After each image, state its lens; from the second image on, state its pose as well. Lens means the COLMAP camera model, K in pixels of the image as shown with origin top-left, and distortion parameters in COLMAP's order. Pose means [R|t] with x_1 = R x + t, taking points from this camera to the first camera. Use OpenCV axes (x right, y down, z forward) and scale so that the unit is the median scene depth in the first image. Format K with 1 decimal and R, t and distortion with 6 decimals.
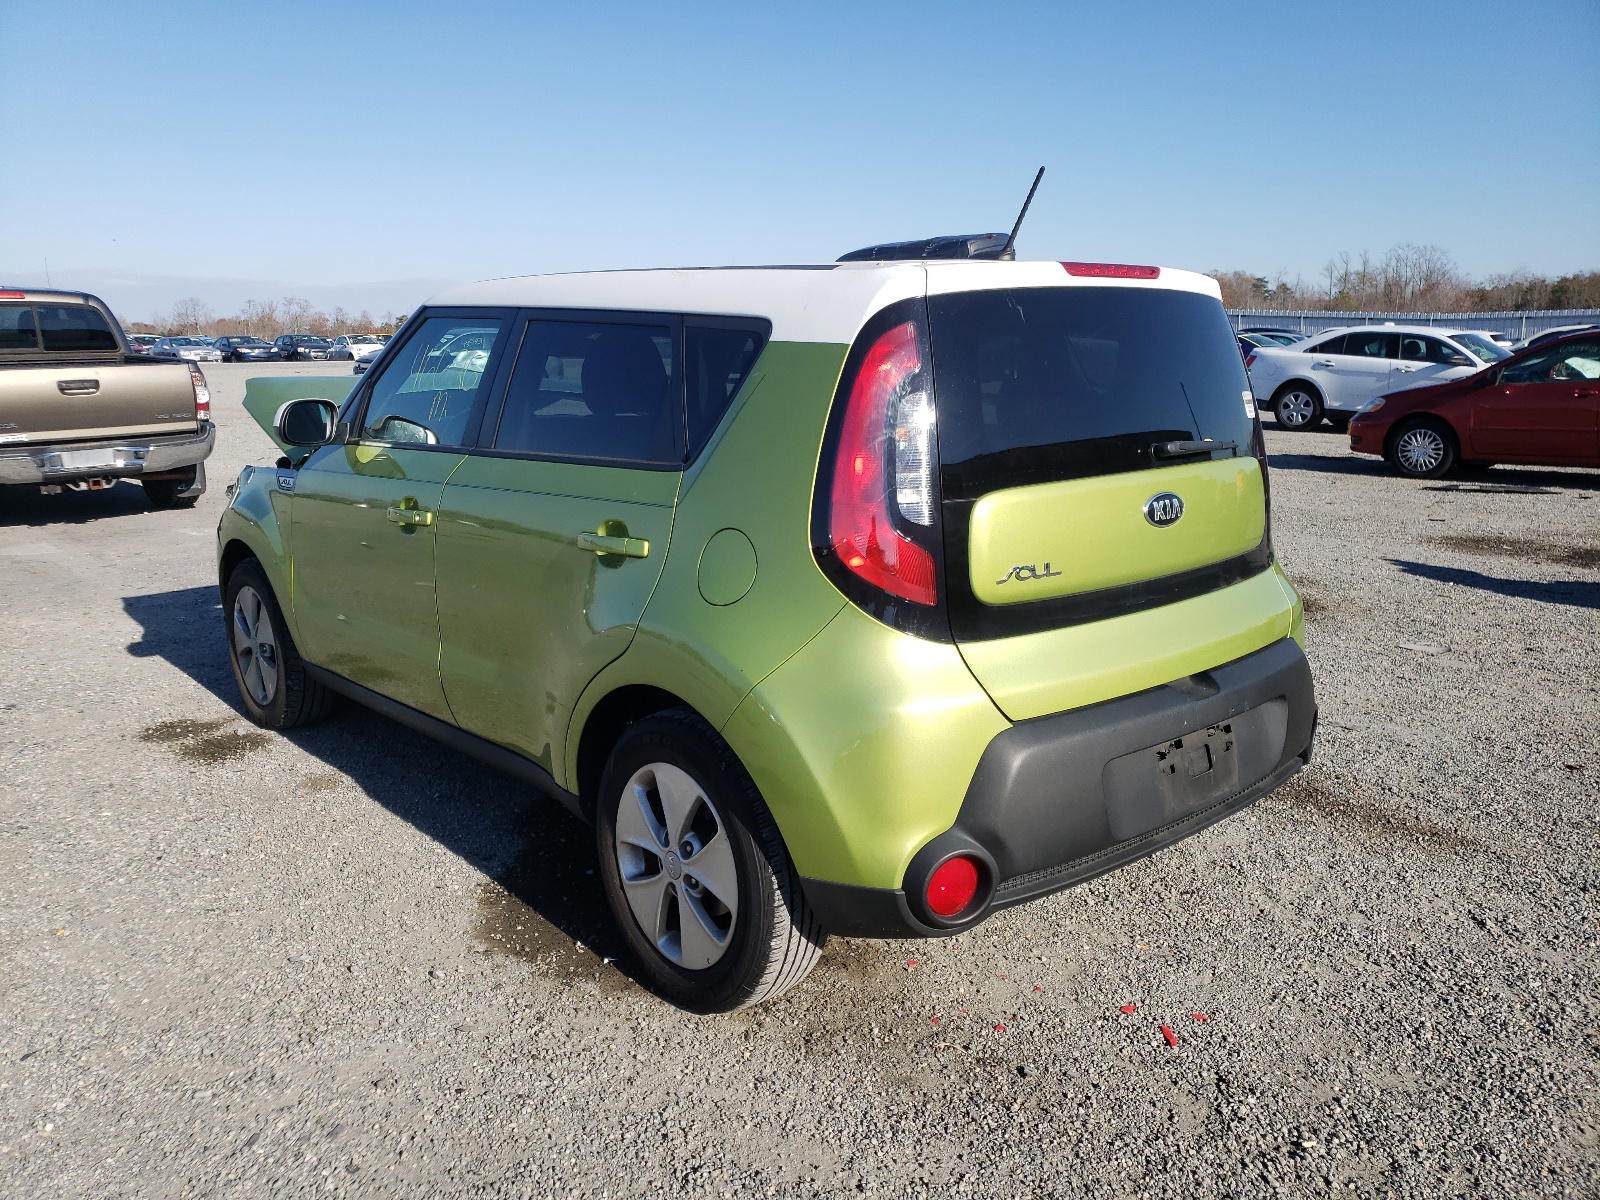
lens RADIAL K [[1219.6, 0, 809.1], [0, 1219.6, 598.0], [0, 0, 1]] dist [0.006943, -0.001464]
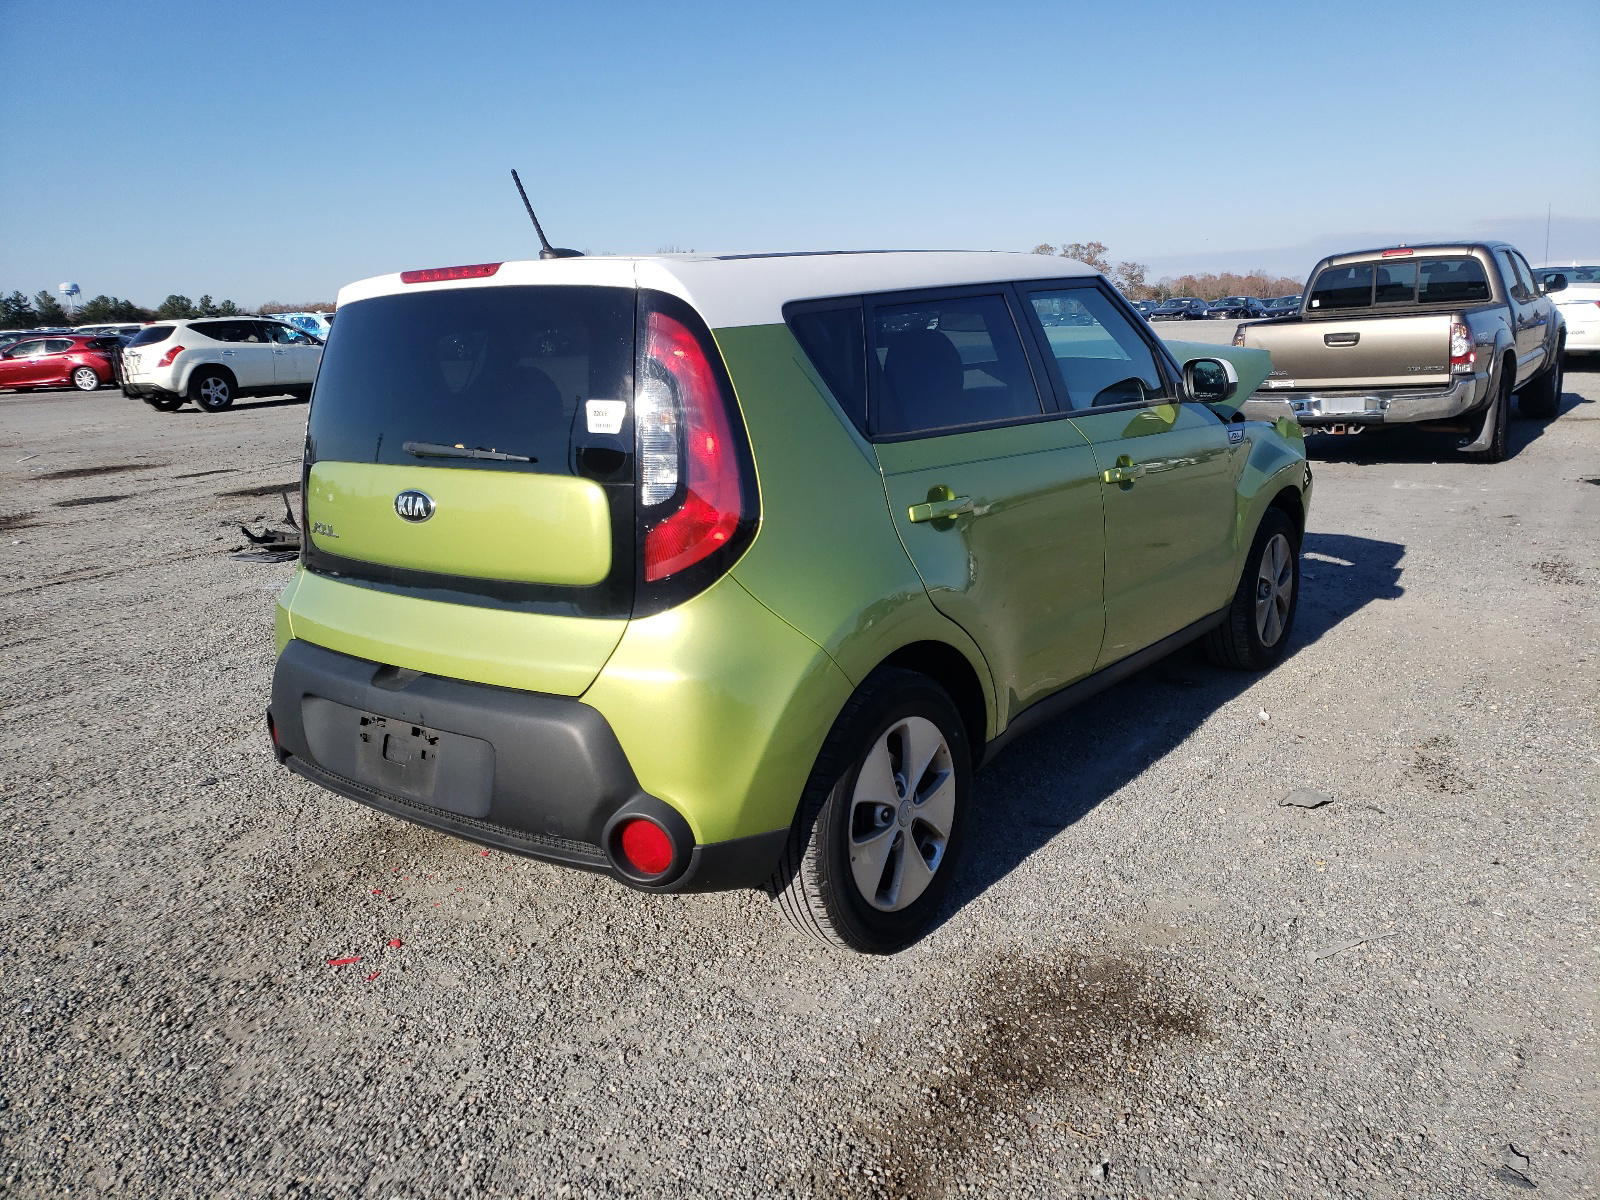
lens RADIAL K [[1219.6, 0, 809.4], [0, 1219.6, 601.3], [0, 0, 1]] dist [0.006943, -0.001464]
pose [[0.192948, 0.216577, -0.957009, 0.399317], [-0.163412, 0.968808, 0.186301, -0.070801], [0.967506, 0.120440, 0.222321, 0.322077]]
